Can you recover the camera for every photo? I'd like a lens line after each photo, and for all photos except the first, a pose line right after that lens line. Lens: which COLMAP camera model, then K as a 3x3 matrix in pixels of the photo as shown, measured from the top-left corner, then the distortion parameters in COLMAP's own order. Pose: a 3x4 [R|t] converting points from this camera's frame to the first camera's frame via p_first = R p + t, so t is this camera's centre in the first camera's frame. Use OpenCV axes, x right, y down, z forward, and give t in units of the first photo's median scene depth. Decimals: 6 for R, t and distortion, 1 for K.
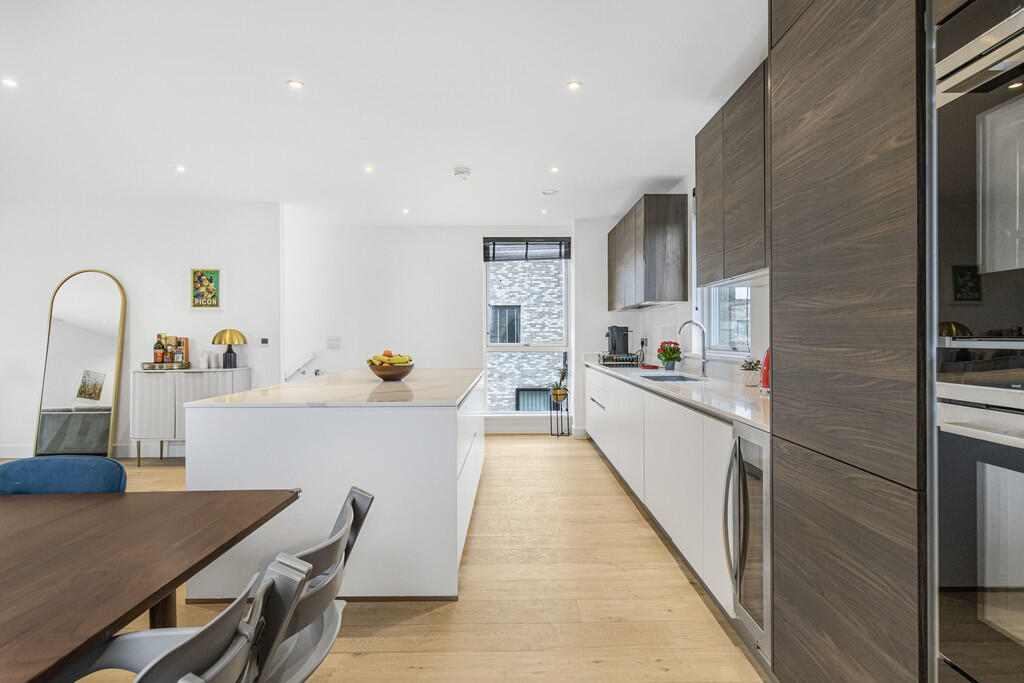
lens RADIAL K [[532.4, 0, 514.6], [0, 532.4, 338.2], [0, 0, 1]] dist [0.000757, 0.000052]
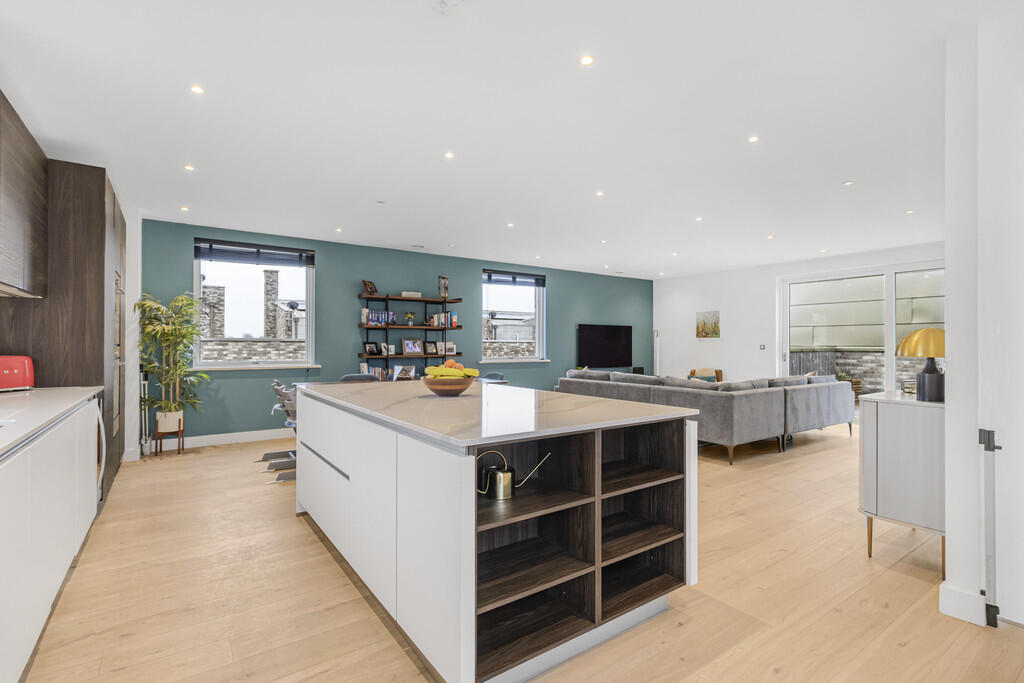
lens RADIAL K [[472.7, 0, 511.9], [0, 472.7, 343.2], [0, 0, 1]] dist [0.004781, 0.001197]
pose [[-0.811211, -0.007143, -0.584710, 0.083848], [-0.006301, 0.999974, -0.003473, 0.000749], [0.584720, 0.000867, -0.811235, 1.111153]]
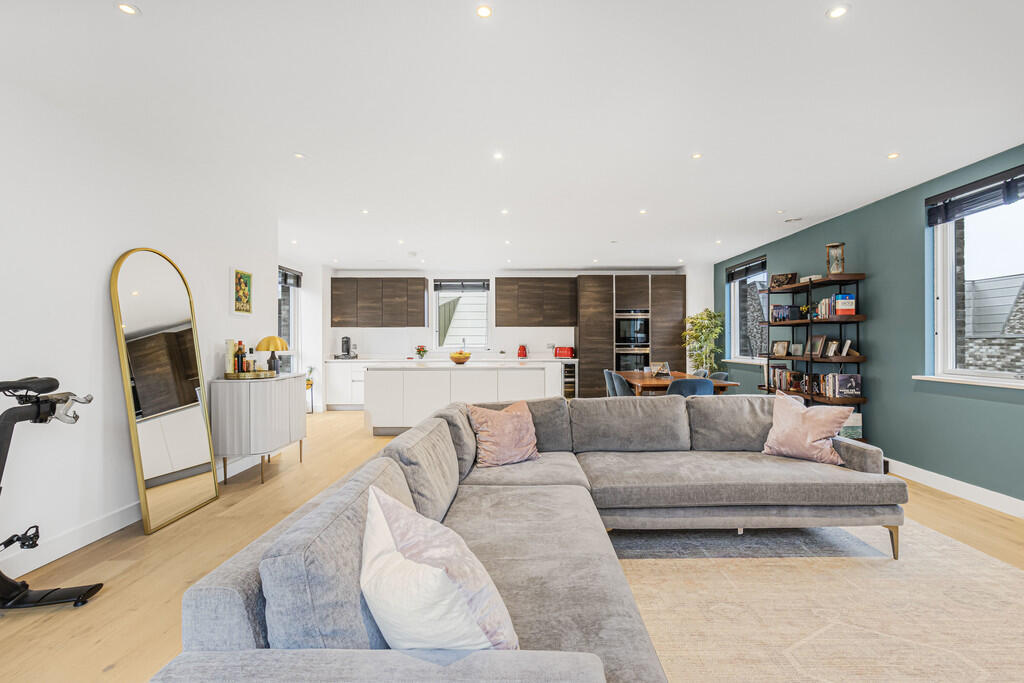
lens RADIAL K [[472.7, 0, 513.6], [0, 472.7, 342.4], [0, 0, 1]] dist [0.004781, 0.001197]
pose [[0.010182, -0.000013, 0.999948, -1.414694], [0.003686, 0.999993, -0.000025, -0.002828], [-0.999941, 0.003686, 0.010182, 0.512873]]
